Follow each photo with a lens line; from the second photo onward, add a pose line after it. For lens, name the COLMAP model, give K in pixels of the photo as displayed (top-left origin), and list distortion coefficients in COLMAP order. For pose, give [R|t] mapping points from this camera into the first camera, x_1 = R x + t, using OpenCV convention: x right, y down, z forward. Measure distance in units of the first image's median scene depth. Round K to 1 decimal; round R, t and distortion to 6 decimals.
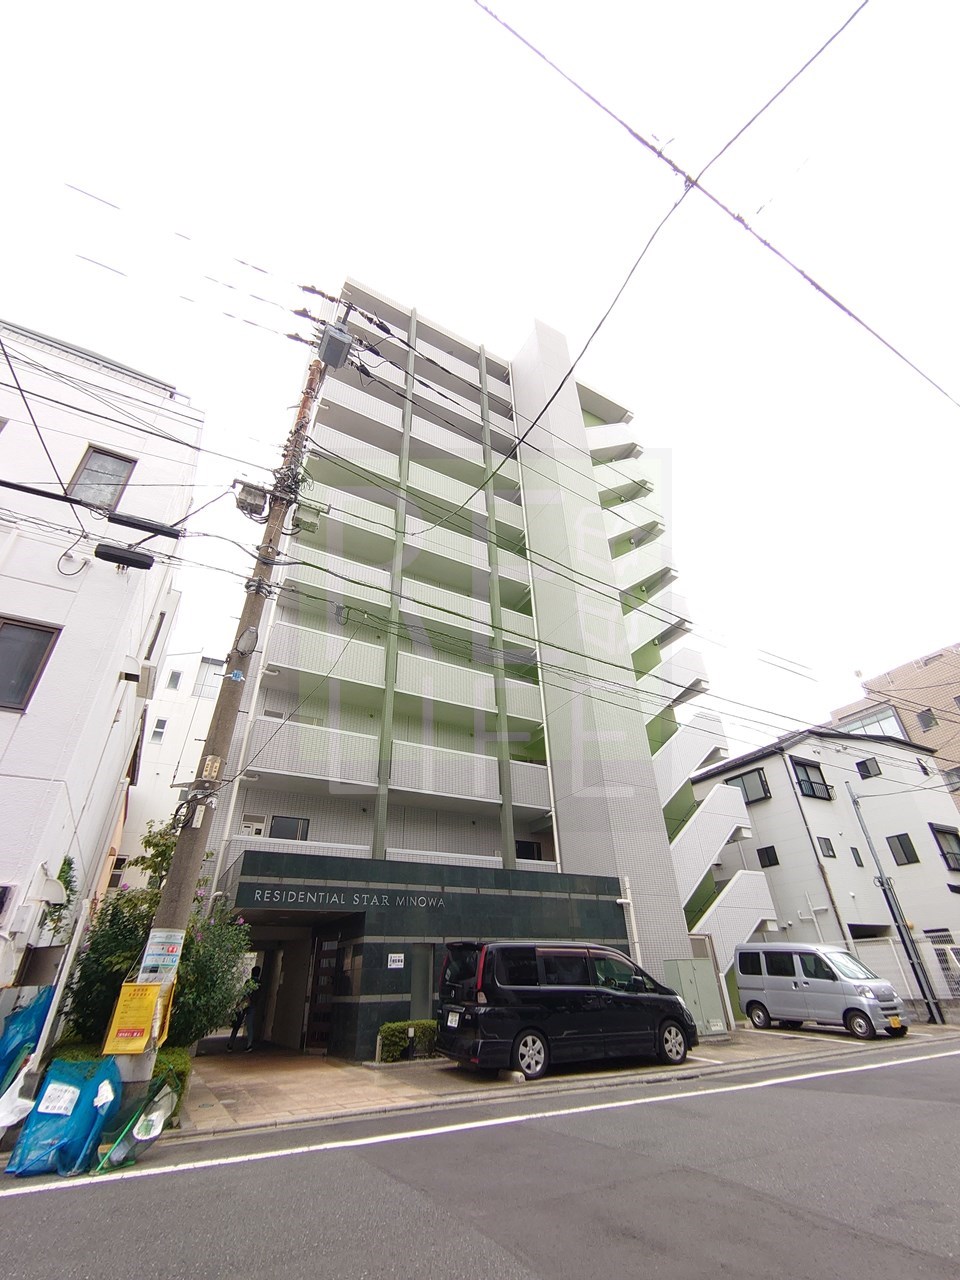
lens RADIAL K [[530.7, 0, 479.6], [0, 530.7, 662.0], [0, 0, 1]] dist [0.008456, -0.006602]
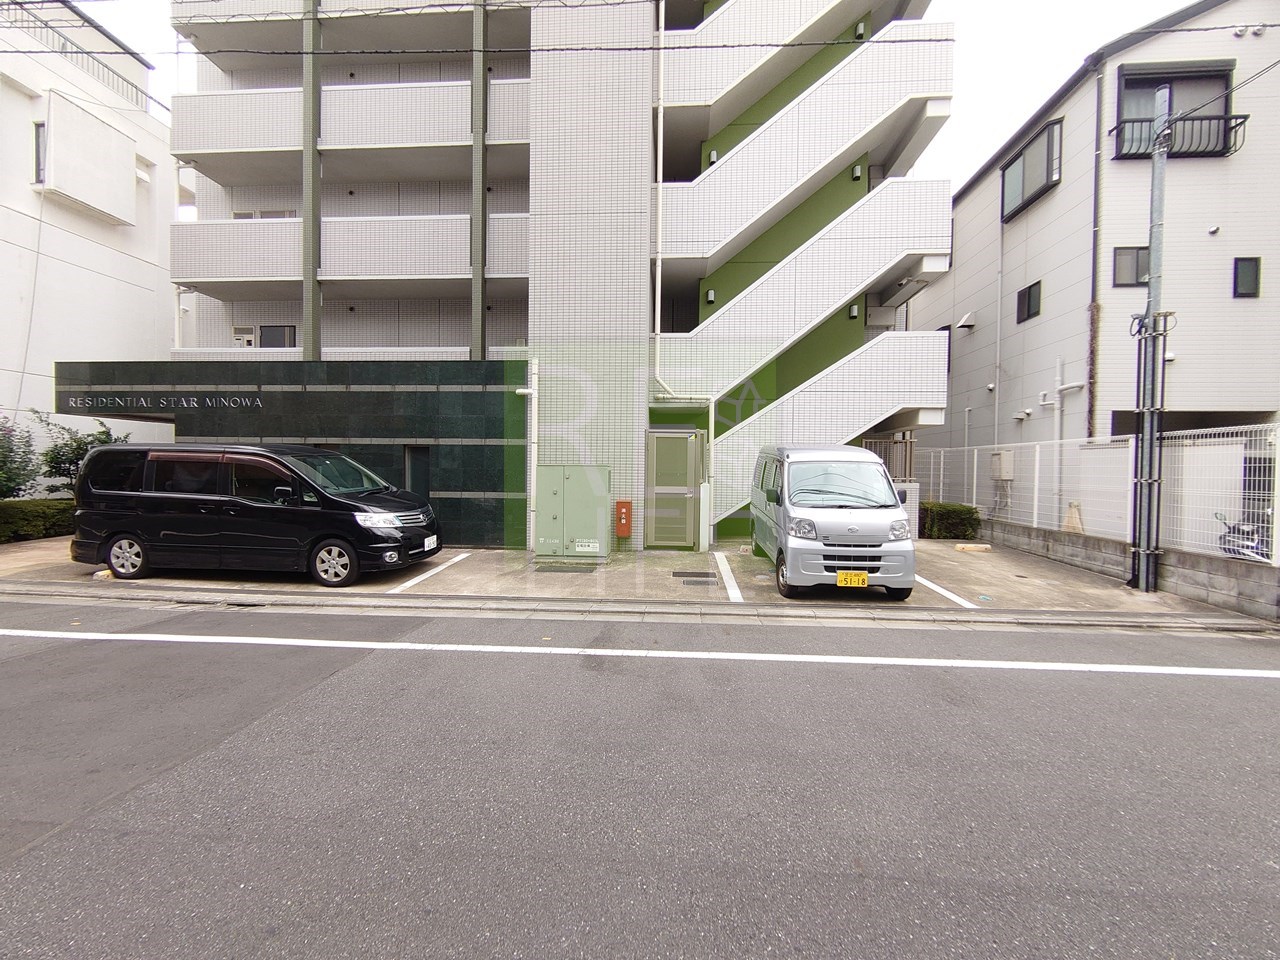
lens RADIAL K [[530.7, 0, 640.0], [0, 530.7, 480.0], [0, 0, 1]] dist [0.008456, -0.006602]
pose [[0.845747, 0.046614, -0.531544, 0.844896], [0.248878, 0.846716, 0.470246, 0.274486], [0.471987, -0.529999, 0.704506, 0.549431]]
